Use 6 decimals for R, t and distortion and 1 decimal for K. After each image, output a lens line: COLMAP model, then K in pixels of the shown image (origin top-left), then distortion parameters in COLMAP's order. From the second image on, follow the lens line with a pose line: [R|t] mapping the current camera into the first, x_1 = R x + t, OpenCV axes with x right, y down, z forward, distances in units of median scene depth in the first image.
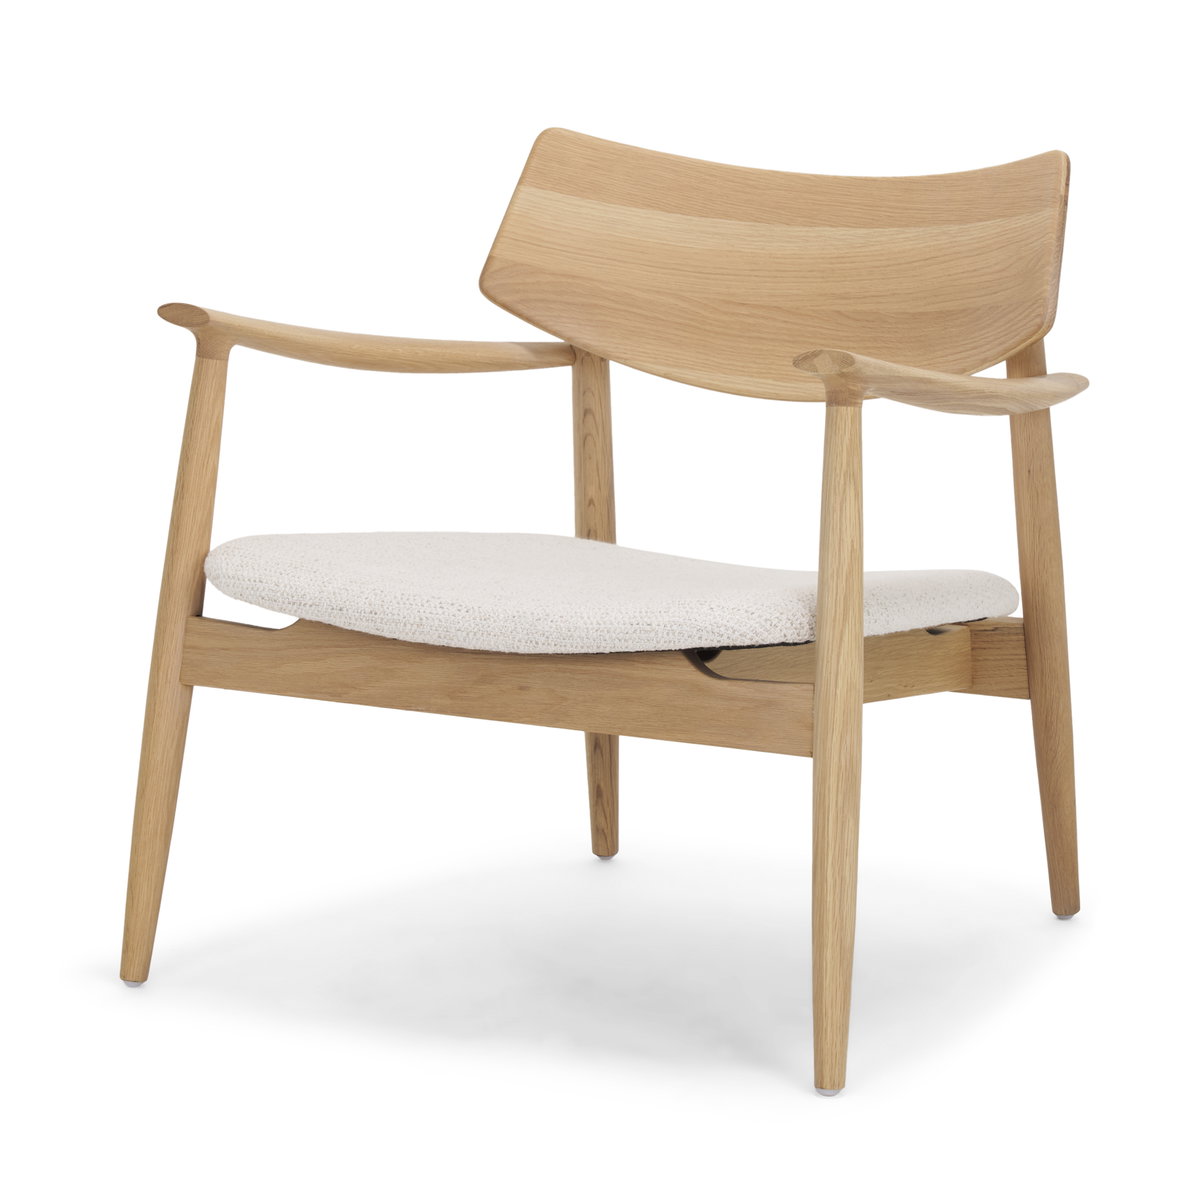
lens RADIAL K [[4789.7, 0, 593.2], [0, 4789.7, 605.3], [0, 0, 1]] dist [0.079572, 0.000000]
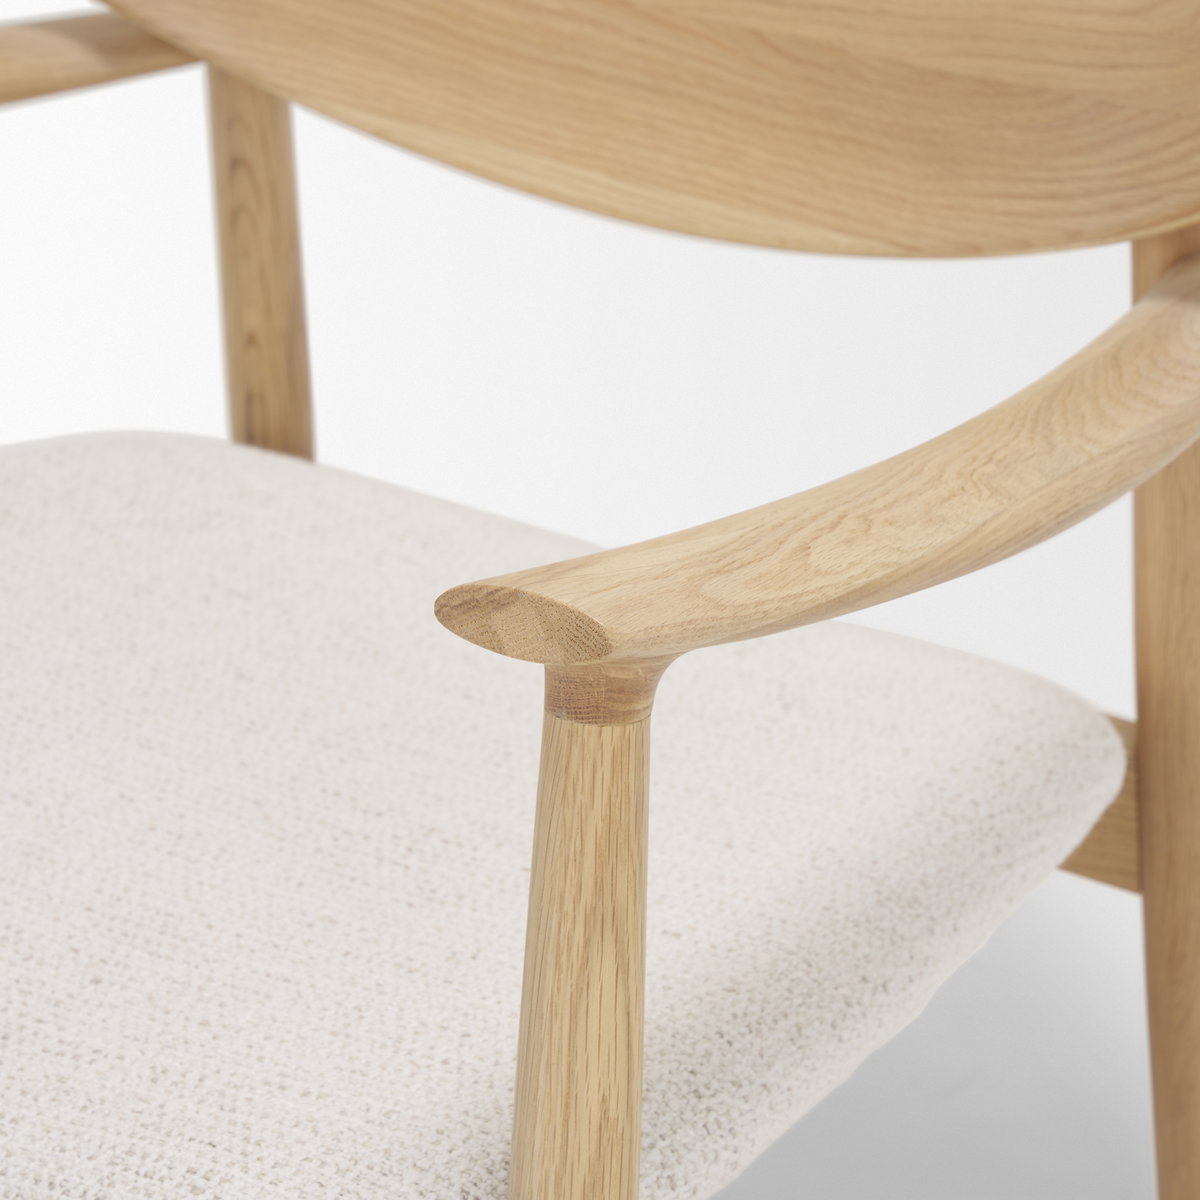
lens RADIAL K [[3954.6, 0, 601.2], [0, 3954.6, 597.6], [0, 0, 1]] dist [-0.010016, 0.000000]
pose [[0.997959, 0.041296, -0.048717, 0.057519], [-0.026477, 0.961694, 0.272842, -0.111161], [0.058118, -0.270995, 0.960825, 0.648276]]
